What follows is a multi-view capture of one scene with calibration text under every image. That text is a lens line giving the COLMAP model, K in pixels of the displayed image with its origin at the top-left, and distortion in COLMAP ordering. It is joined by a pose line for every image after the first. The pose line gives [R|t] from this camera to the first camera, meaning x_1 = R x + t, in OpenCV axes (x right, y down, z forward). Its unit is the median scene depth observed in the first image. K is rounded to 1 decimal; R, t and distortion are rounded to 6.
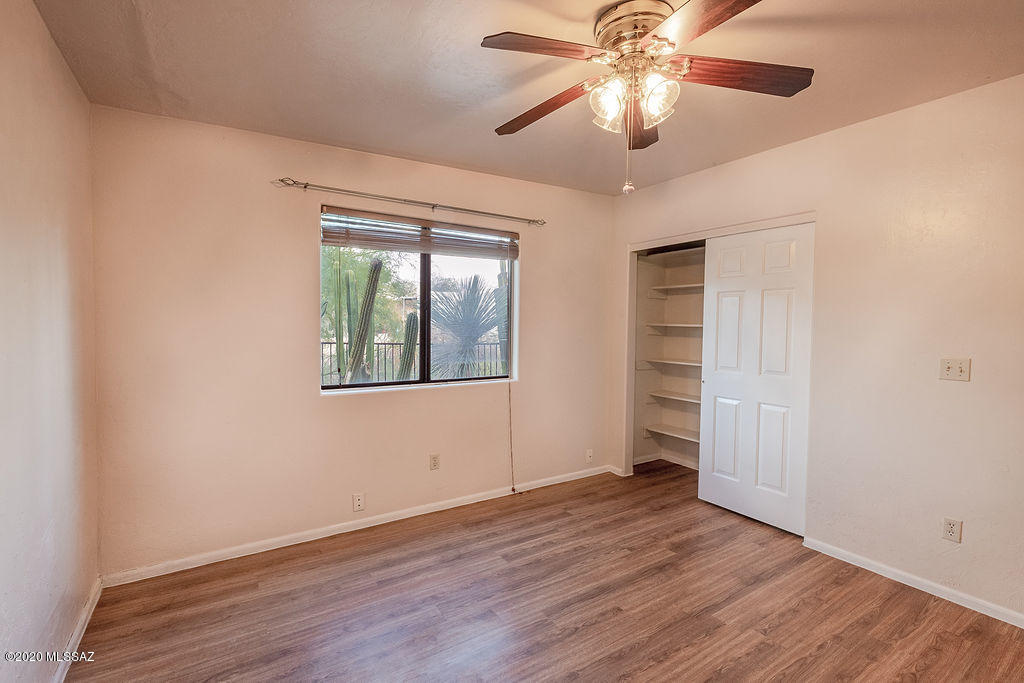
lens RADIAL K [[456.3, 0, 512.0], [0, 456.3, 341.5], [0, 0, 1]] dist [0.002307, 0.000013]
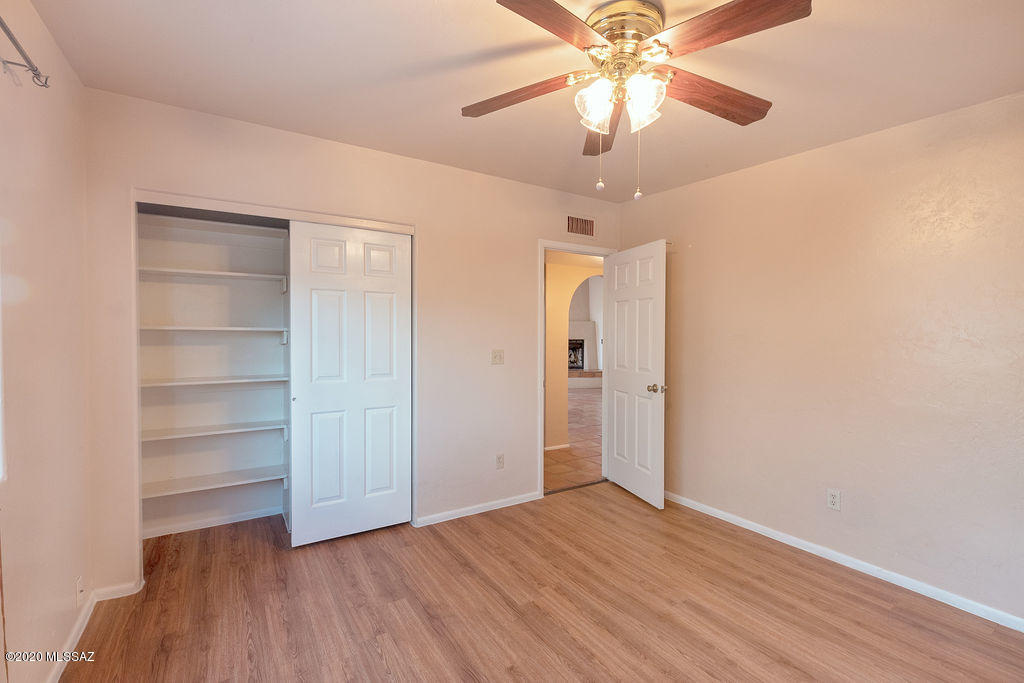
lens RADIAL K [[457.5, 0, 509.6], [0, 457.5, 332.4], [0, 0, 1]] dist [0.001130, -0.000012]
pose [[0.027170, -0.012849, 0.999548, -0.500547], [0.035267, 0.999307, 0.011887, -0.032387], [-0.999009, 0.034928, 0.027604, 0.805675]]
